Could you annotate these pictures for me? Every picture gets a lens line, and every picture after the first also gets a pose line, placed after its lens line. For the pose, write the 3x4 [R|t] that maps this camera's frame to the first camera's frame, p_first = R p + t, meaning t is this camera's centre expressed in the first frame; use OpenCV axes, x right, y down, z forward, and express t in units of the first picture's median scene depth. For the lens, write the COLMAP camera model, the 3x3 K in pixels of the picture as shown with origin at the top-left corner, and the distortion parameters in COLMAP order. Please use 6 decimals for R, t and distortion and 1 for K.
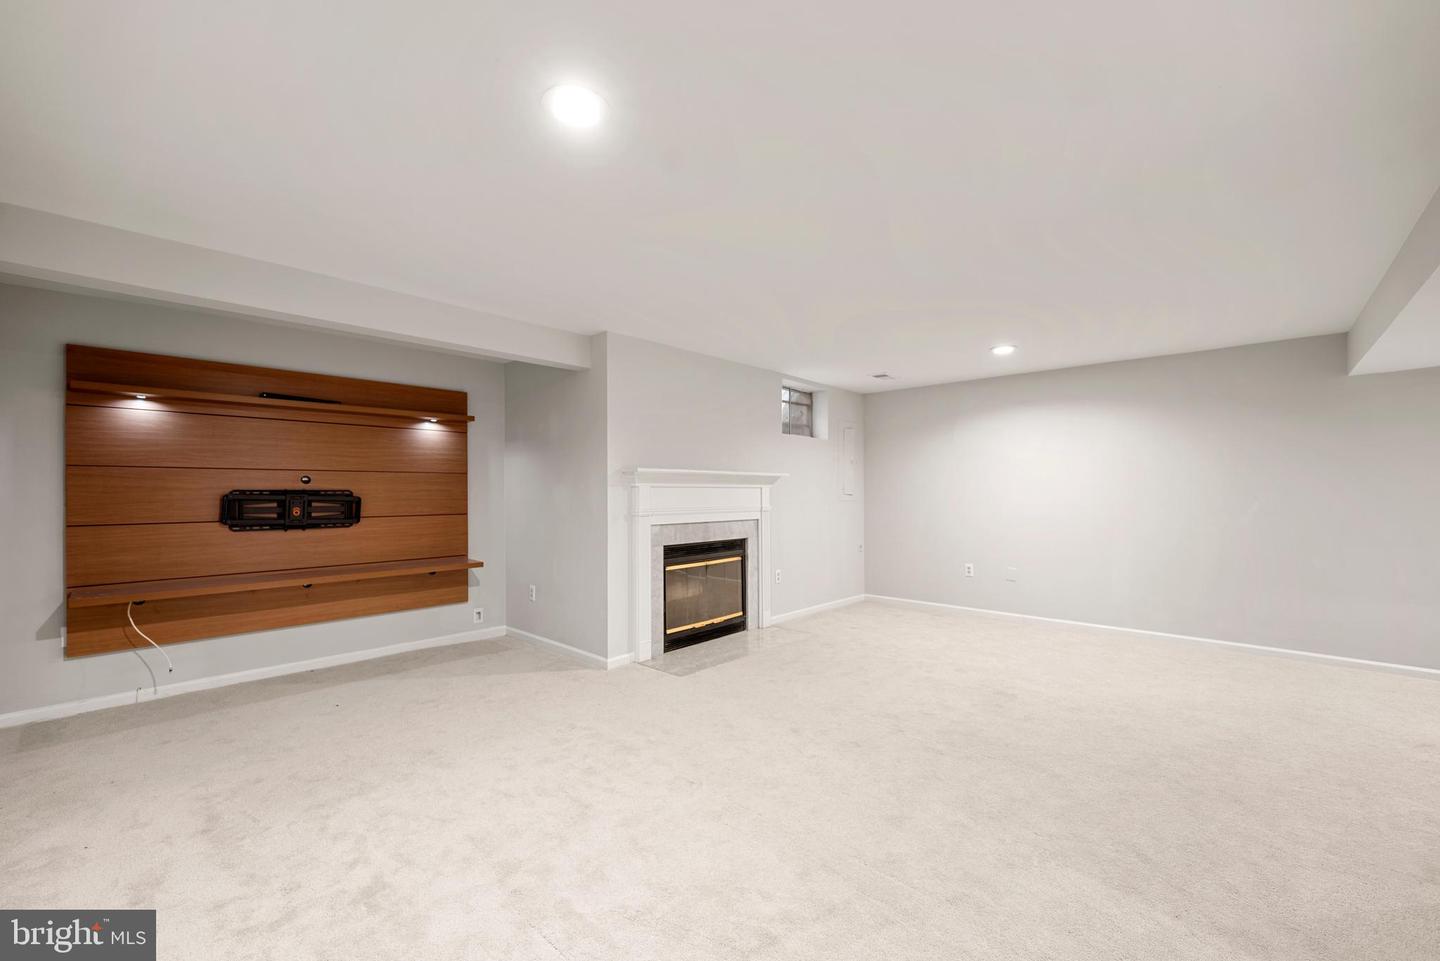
lens RADIAL K [[583.4, 0, 714.7], [0, 583.4, 493.3], [0, 0, 1]] dist [-0.002114, -0.000109]
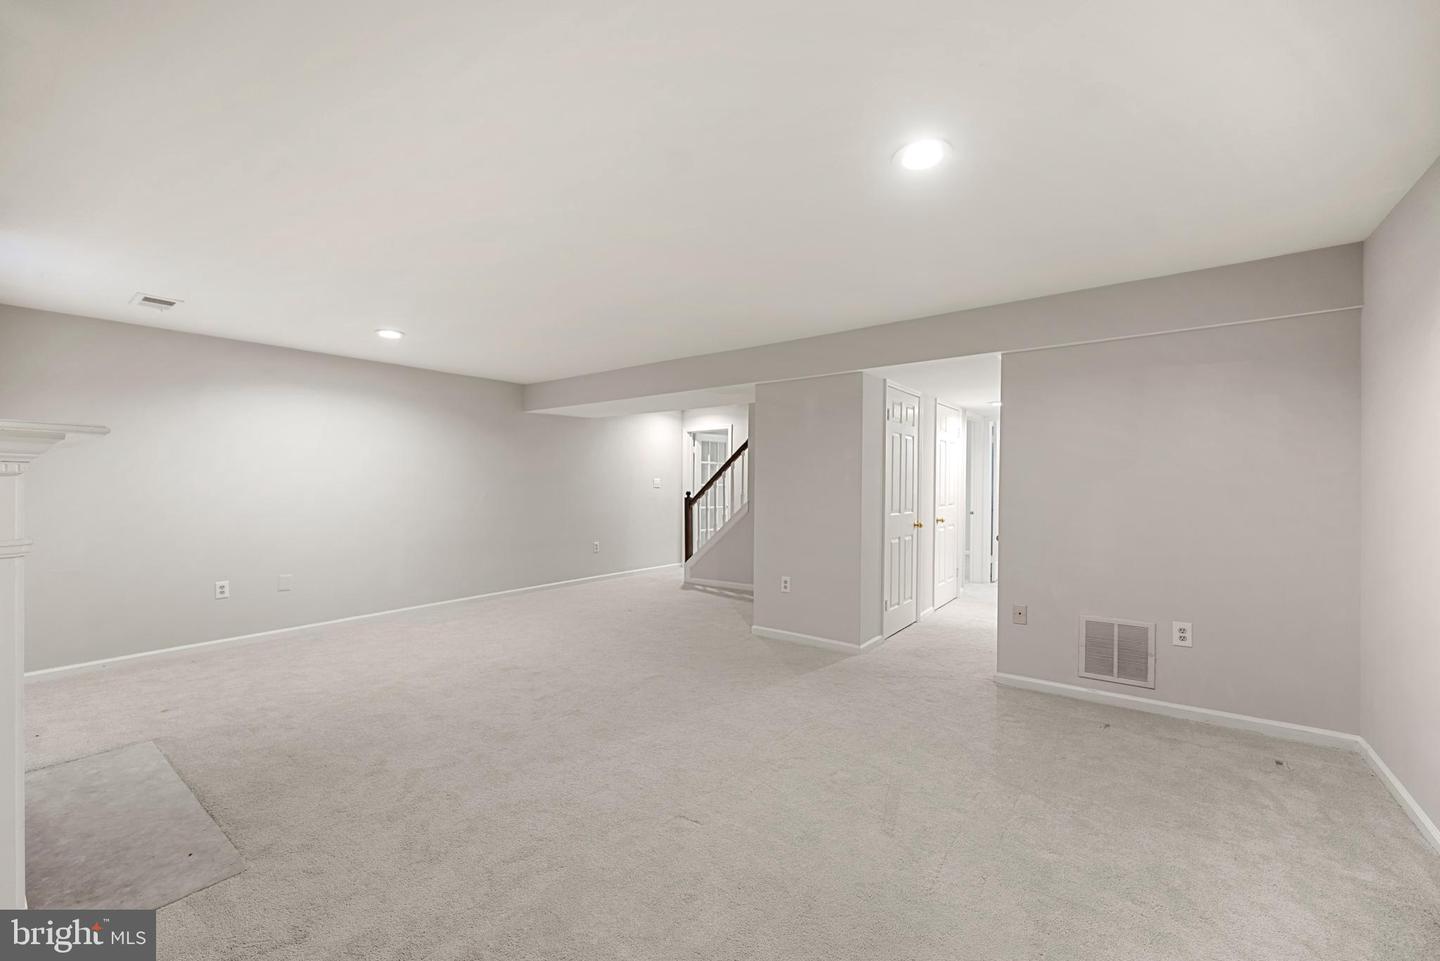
lens RADIAL K [[583.4, 0, 721.2], [0, 583.4, 483.4], [0, 0, 1]] dist [-0.002114, -0.000109]
pose [[-0.115616, -0.005635, 0.993278, -0.543392], [0.005484, 0.999965, 0.006312, -0.010521], [-0.993279, 0.006177, -0.115581, 0.610957]]
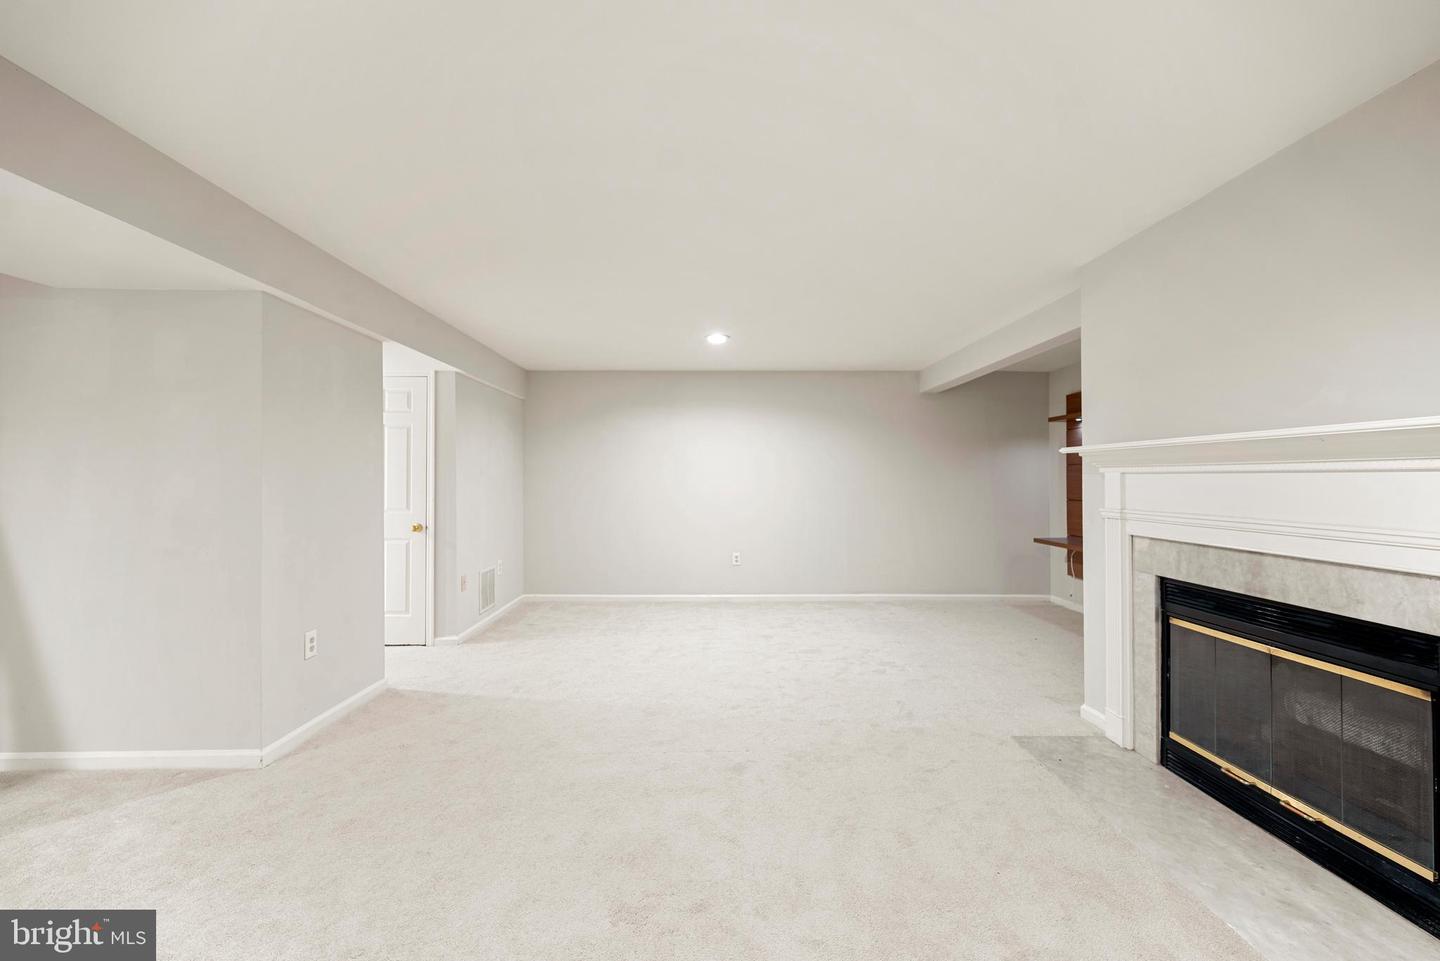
lens RADIAL K [[583.4, 0, 708.5], [0, 583.4, 464.6], [0, 0, 1]] dist [-0.002114, -0.000109]
pose [[-0.730368, -0.017897, -0.682819, 0.642332], [-0.007095, 0.999802, -0.018616, -0.005864], [0.683017, -0.008752, -0.730350, 1.142799]]
